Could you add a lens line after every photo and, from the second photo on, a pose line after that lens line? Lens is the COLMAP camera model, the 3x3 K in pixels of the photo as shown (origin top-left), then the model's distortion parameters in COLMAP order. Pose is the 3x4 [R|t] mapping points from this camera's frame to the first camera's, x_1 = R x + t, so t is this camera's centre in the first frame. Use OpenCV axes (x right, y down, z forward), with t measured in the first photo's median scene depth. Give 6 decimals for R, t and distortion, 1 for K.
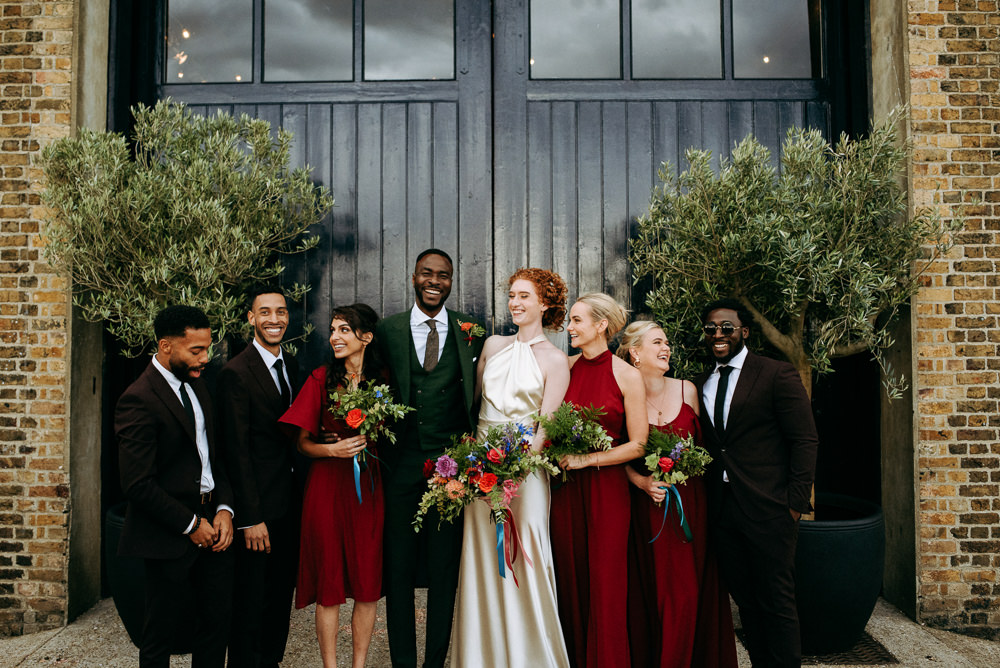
lens RADIAL K [[1062.0, 0, 478.6], [0, 1062.0, 337.8], [0, 0, 1]] dist [-0.037747, 0.000000]
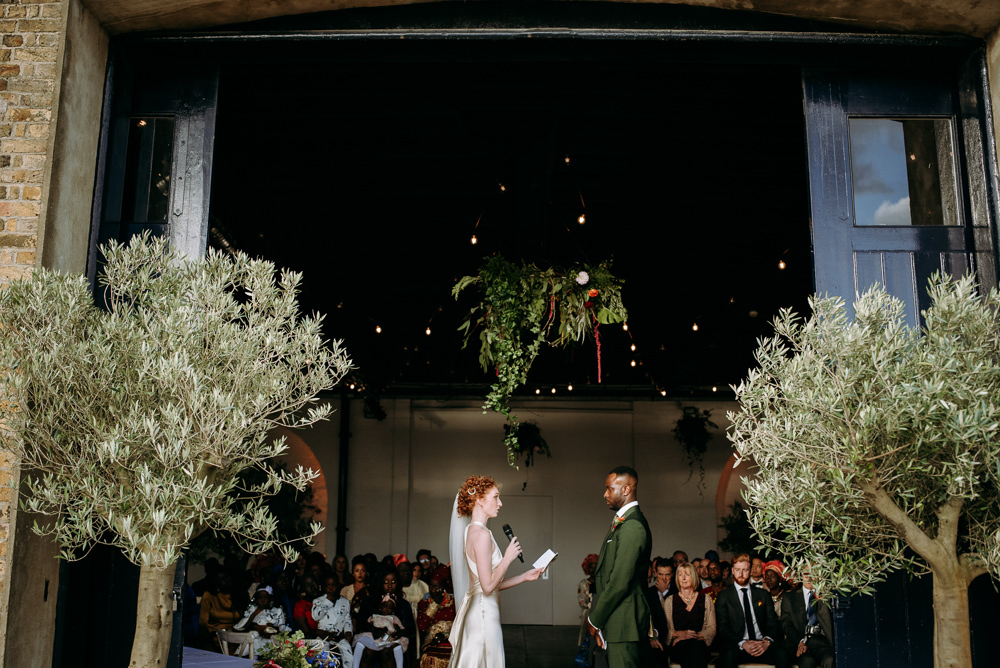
lens RADIAL K [[1062.0, 0, 497.1], [0, 1062.0, 331.6], [0, 0, 1]] dist [-0.037747, 0.000000]
pose [[0.999615, 0.007825, -0.026621, -0.006809], [-0.012258, 0.985254, -0.170657, -0.016733], [0.024893, 0.170918, 0.984971, 0.212568]]
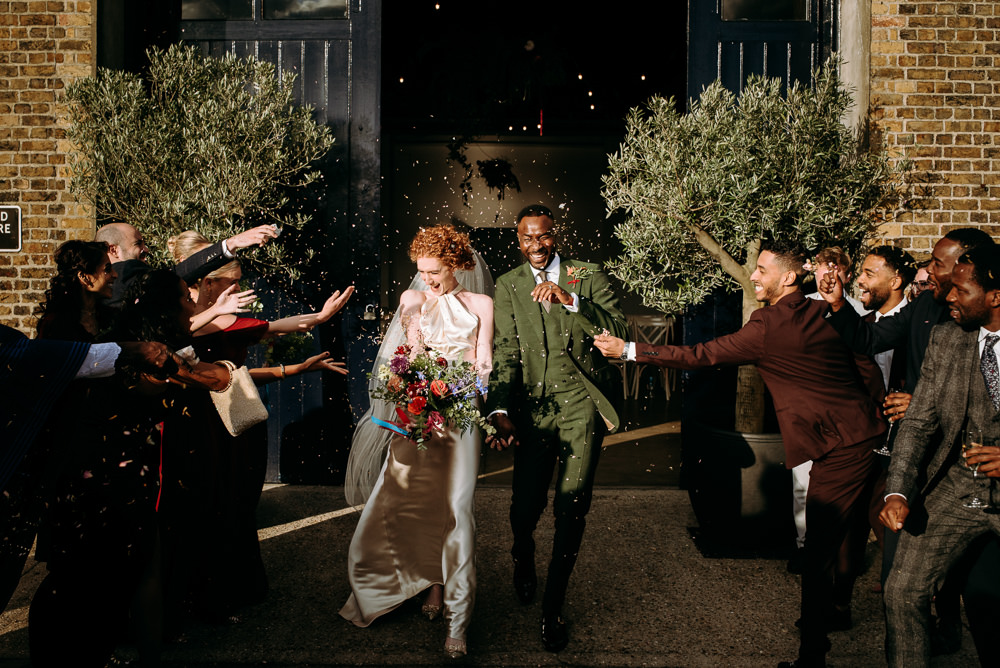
lens RADIAL K [[1062.0, 0, 499.1], [0, 1062.0, 339.1], [0, 0, 1]] dist [-0.037747, 0.000000]
pose [[0.999909, 0.011550, -0.006940, 0.043042], [-0.010890, 0.996013, 0.088539, -0.020842], [0.007935, -0.088455, 0.996049, -0.101792]]
